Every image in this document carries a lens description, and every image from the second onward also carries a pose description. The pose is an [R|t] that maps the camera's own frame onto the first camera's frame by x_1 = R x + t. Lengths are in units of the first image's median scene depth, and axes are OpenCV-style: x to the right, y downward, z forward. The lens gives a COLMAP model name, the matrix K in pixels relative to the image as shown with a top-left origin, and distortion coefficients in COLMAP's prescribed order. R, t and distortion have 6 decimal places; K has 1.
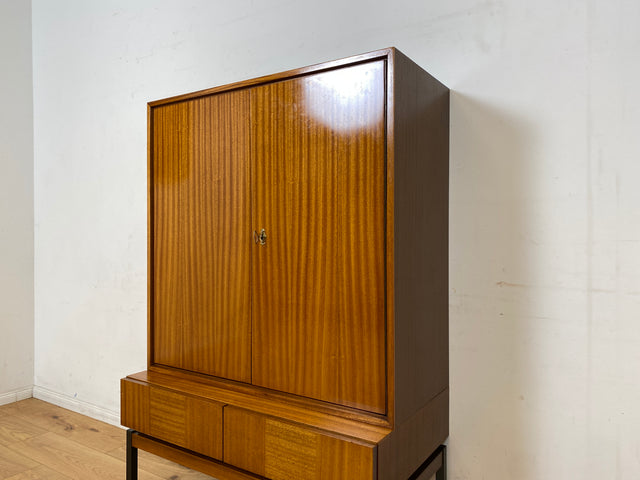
lens RADIAL K [[490.1, 0, 314.5], [0, 490.1, 228.2], [0, 0, 1]] dist [0.024744, -0.023815]
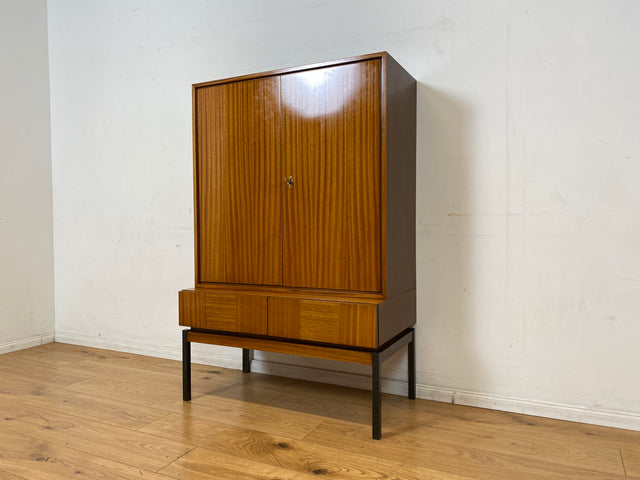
lens RADIAL K [[490.1, 0, 321.1], [0, 490.1, 234.9], [0, 0, 1]] dist [0.024744, -0.023815]
pose [[0.992031, -0.008782, 0.125685, -0.195805], [0.005518, 0.999639, 0.026299, 0.132873], [-0.125871, -0.025396, 0.991721, -0.416134]]
